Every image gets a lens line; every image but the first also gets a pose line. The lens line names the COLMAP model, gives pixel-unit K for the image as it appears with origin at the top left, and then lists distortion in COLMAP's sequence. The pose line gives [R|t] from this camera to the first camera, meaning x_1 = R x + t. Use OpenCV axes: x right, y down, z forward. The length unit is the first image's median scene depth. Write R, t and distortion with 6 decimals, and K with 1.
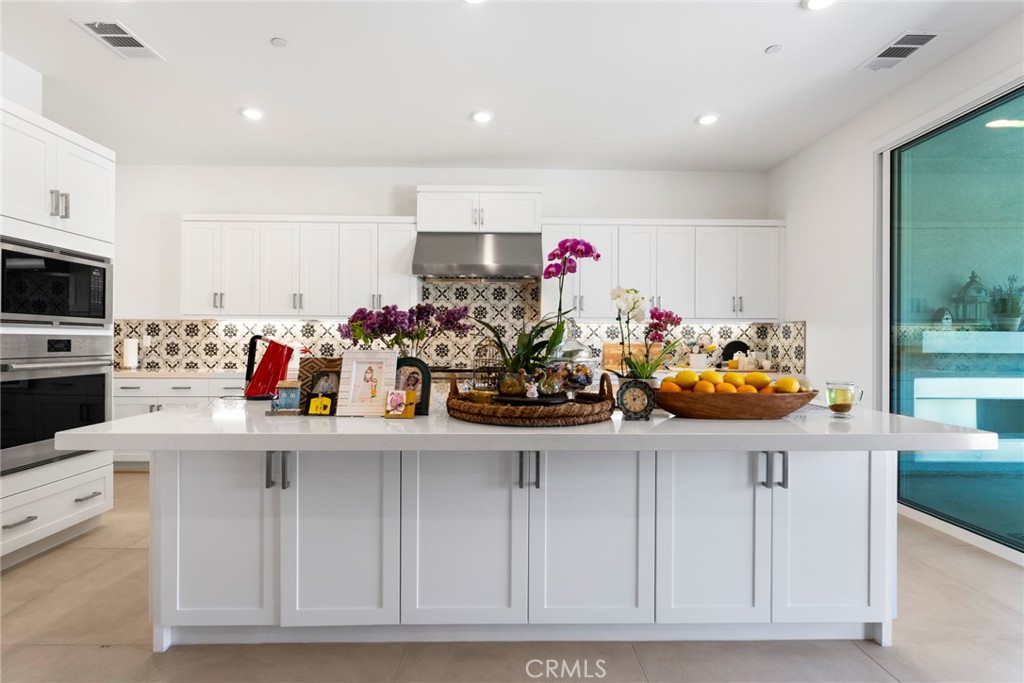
lens RADIAL K [[478.6, 0, 512.0], [0, 478.6, 341.5], [0, 0, 1]] dist [-0.001747, -0.000314]
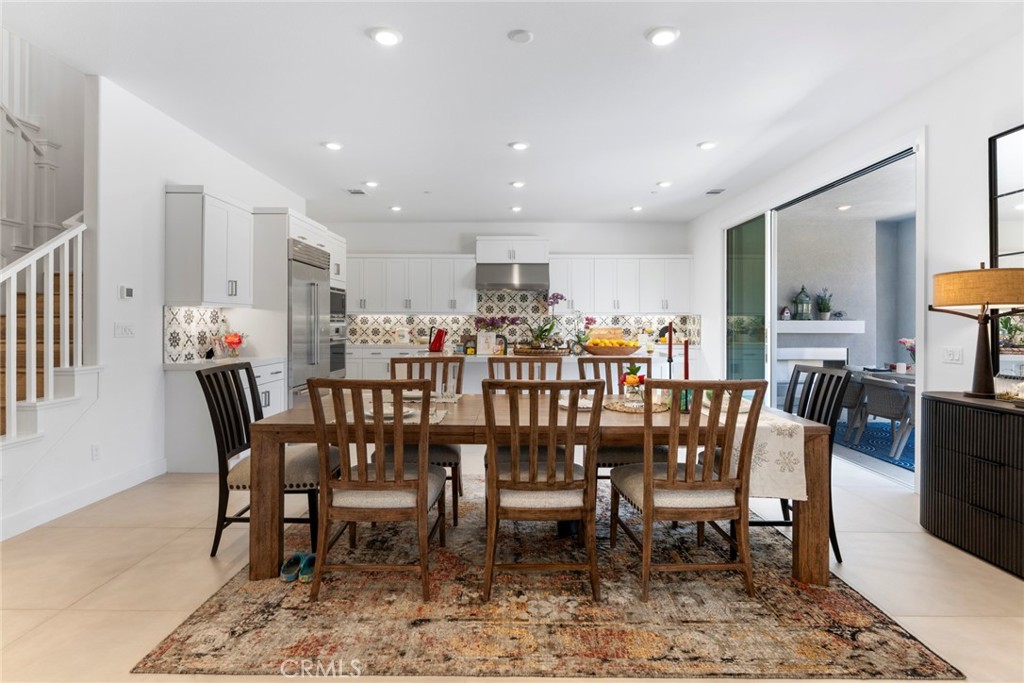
lens RADIAL K [[508.4, 0, 511.9], [0, 508.4, 324.2], [0, 0, 1]] dist [-0.000996, -0.000491]
pose [[0.999716, -0.002507, -0.023679, -0.028509], [0.002593, 0.999990, 0.003626, -0.016708], [0.023669, -0.003686, 0.999713, -0.835549]]
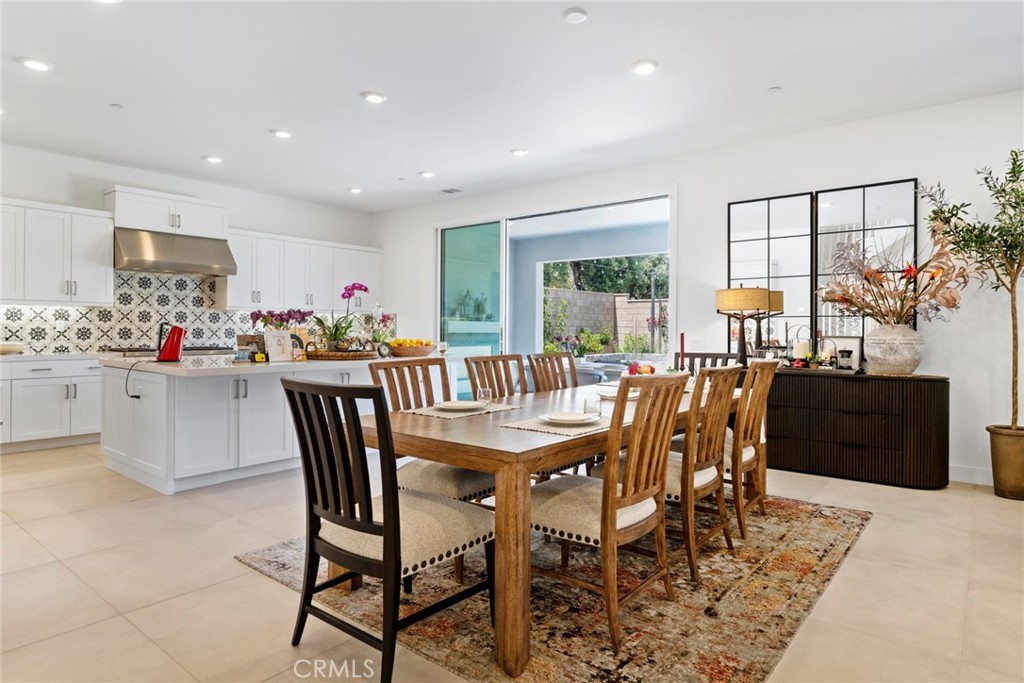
lens RADIAL K [[583.4, 0, 509.5], [0, 583.4, 329.2], [0, 0, 1]] dist [0.001919, 0.000300]
pose [[0.648452, -0.000095, 0.761255, -0.642757], [-0.006045, 0.999968, 0.005274, -0.003978], [-0.761231, -0.008022, 0.648431, -0.581946]]
